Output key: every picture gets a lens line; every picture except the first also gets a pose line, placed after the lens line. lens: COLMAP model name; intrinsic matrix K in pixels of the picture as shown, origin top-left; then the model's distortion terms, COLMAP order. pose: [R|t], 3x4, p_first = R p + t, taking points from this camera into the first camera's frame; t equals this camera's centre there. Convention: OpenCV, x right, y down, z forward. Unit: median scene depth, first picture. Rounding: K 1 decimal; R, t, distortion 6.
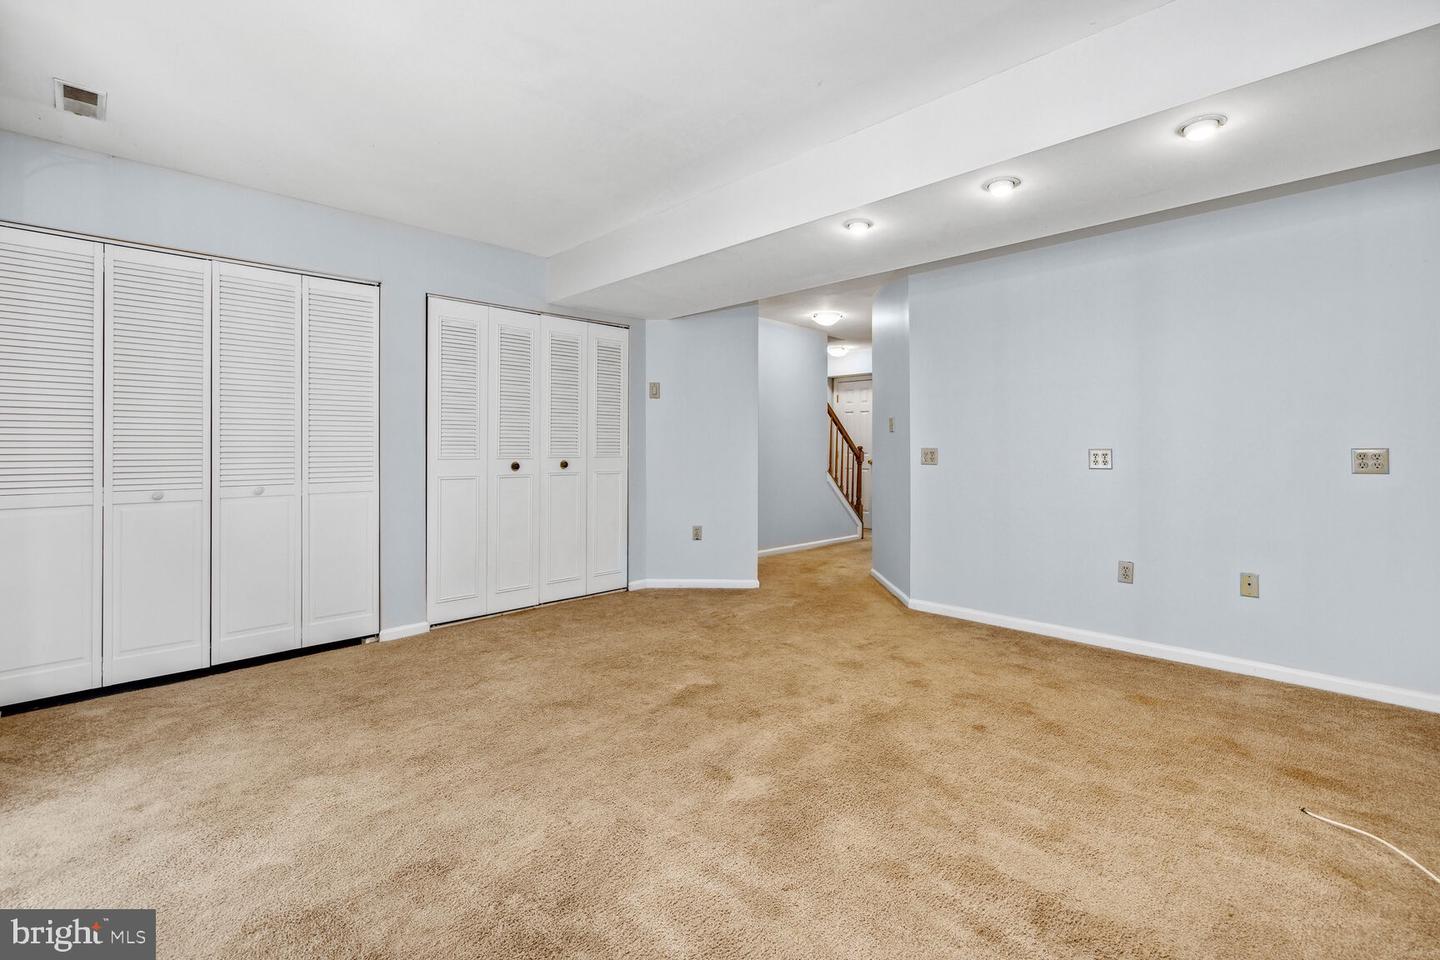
lens RADIAL K [[641.6, 0, 711.0], [0, 641.6, 454.2], [0, 0, 1]] dist [-0.000906, 0.000437]
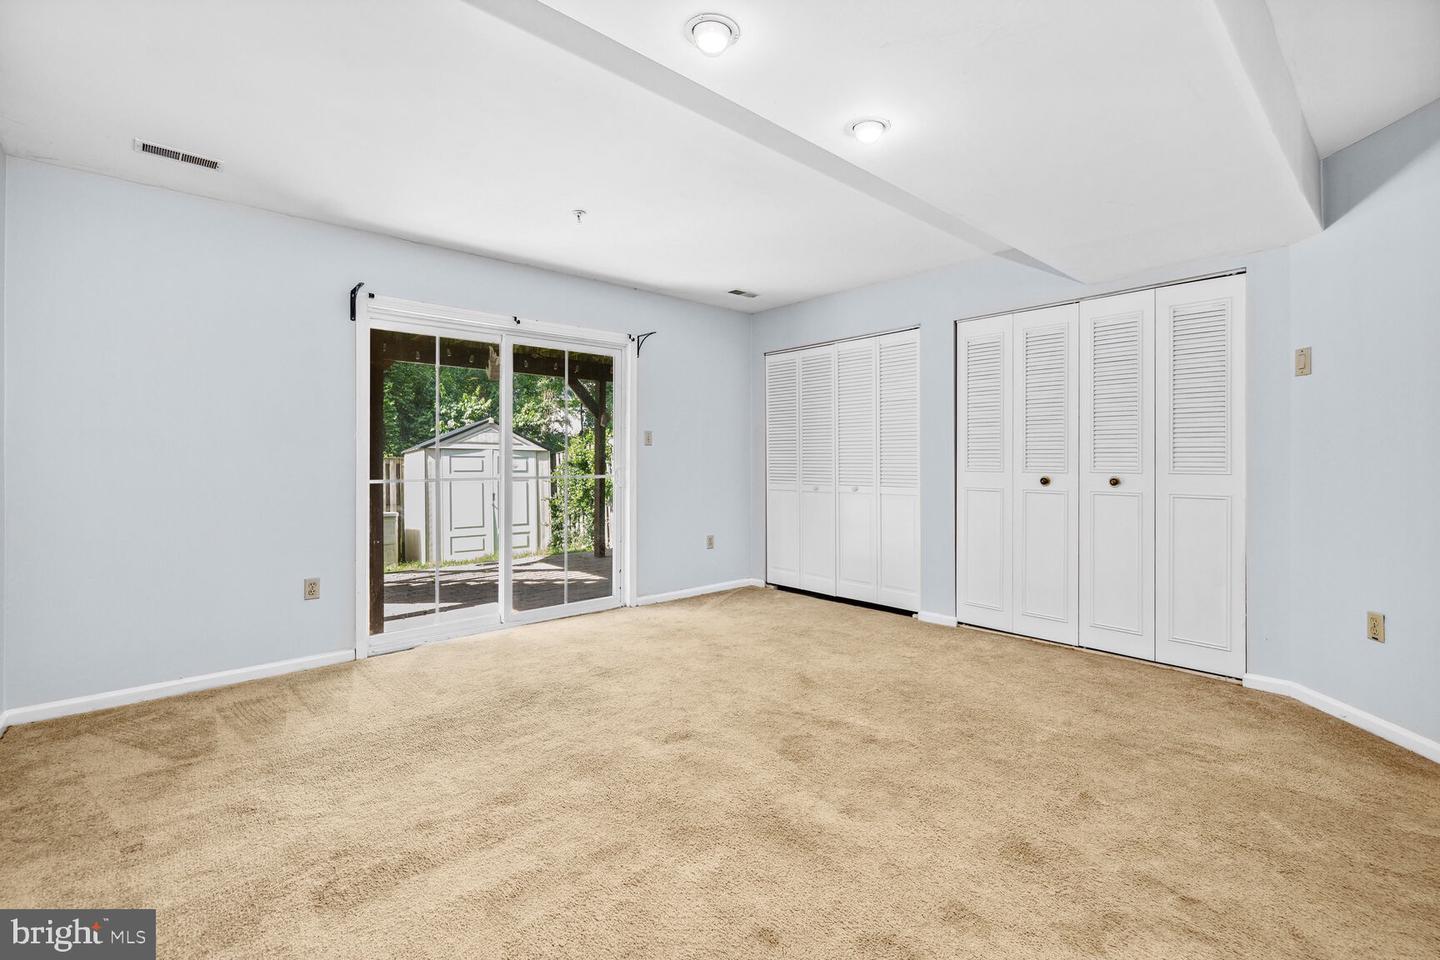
lens RADIAL K [[628.4, 0, 723.8], [0, 628.4, 474.2], [0, 0, 1]] dist [0.000374, 0.000166]
pose [[-0.054295, 0.024551, -0.998223, 0.716833], [-0.006380, 0.999669, 0.024933, -0.011722], [0.998505, 0.007722, -0.054120, 0.714378]]
